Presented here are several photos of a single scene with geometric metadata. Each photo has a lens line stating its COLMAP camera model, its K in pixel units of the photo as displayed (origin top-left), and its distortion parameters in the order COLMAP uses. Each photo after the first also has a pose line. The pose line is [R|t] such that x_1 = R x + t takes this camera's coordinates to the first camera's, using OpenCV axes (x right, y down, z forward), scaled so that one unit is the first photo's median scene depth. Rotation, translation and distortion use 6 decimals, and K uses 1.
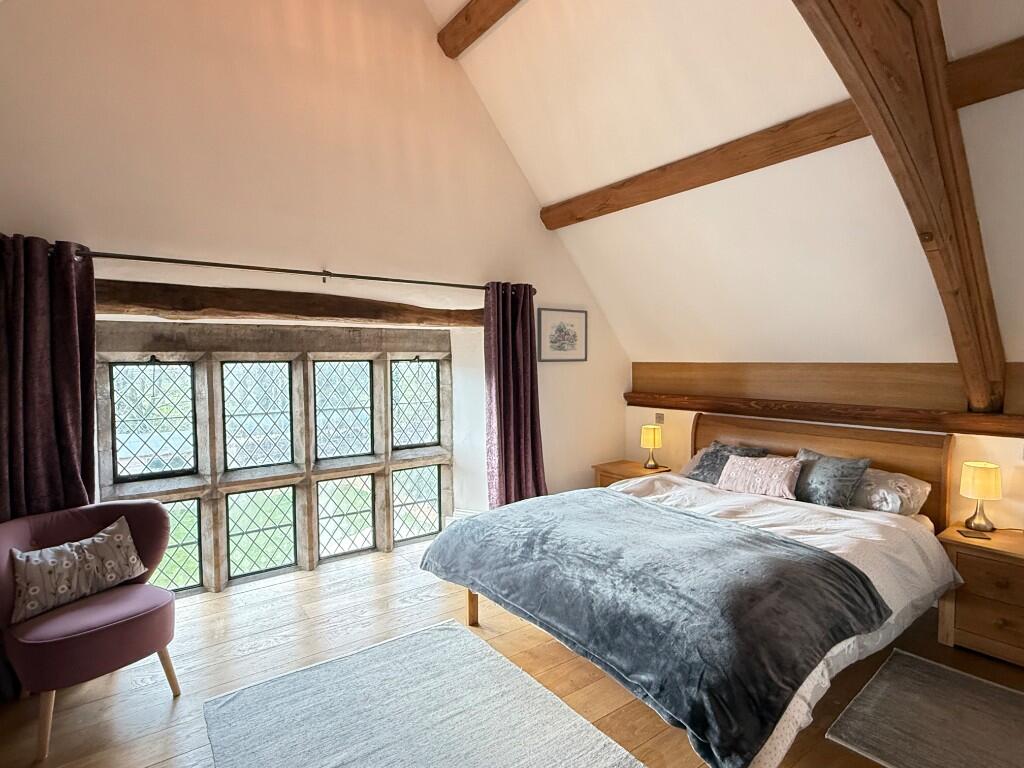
lens RADIAL K [[526.0, 0, 511.9], [0, 526.0, 384.8], [0, 0, 1]] dist [-0.004397, -0.000897]
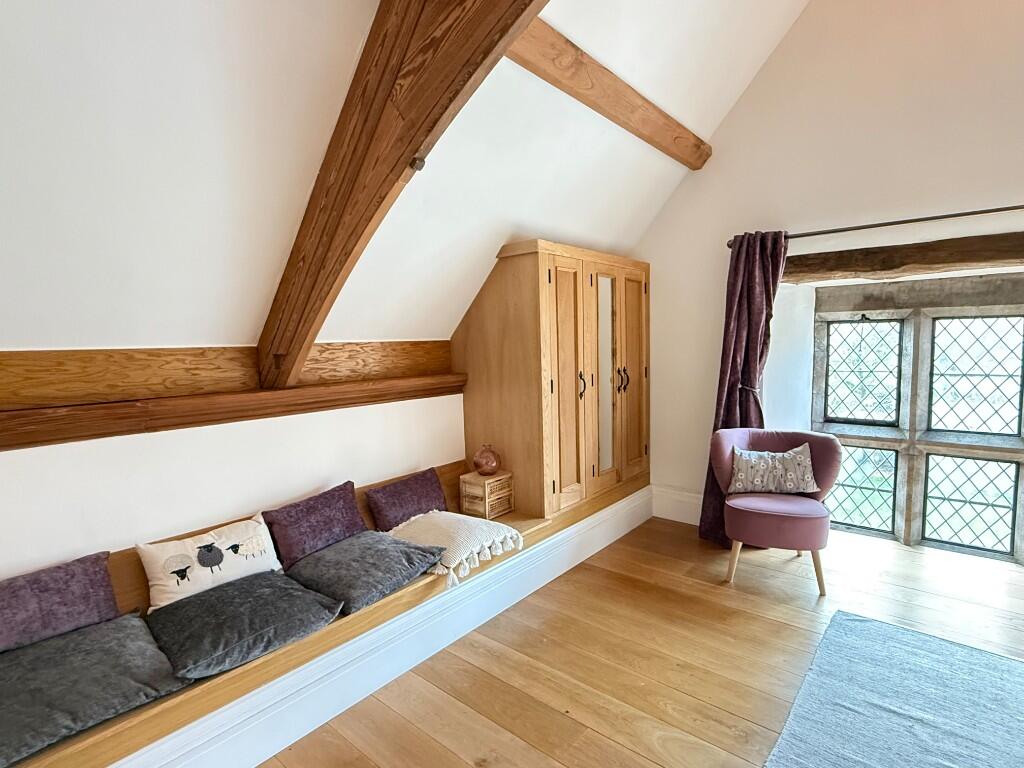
lens RADIAL K [[526.0, 0, 510.9], [0, 526.0, 384.6], [0, 0, 1]] dist [-0.004397, -0.000897]
pose [[0.234934, 0.087895, -0.968029, 0.221526], [-0.025388, 0.996118, 0.084284, 0.017401], [0.971680, 0.004775, 0.236254, 0.008893]]
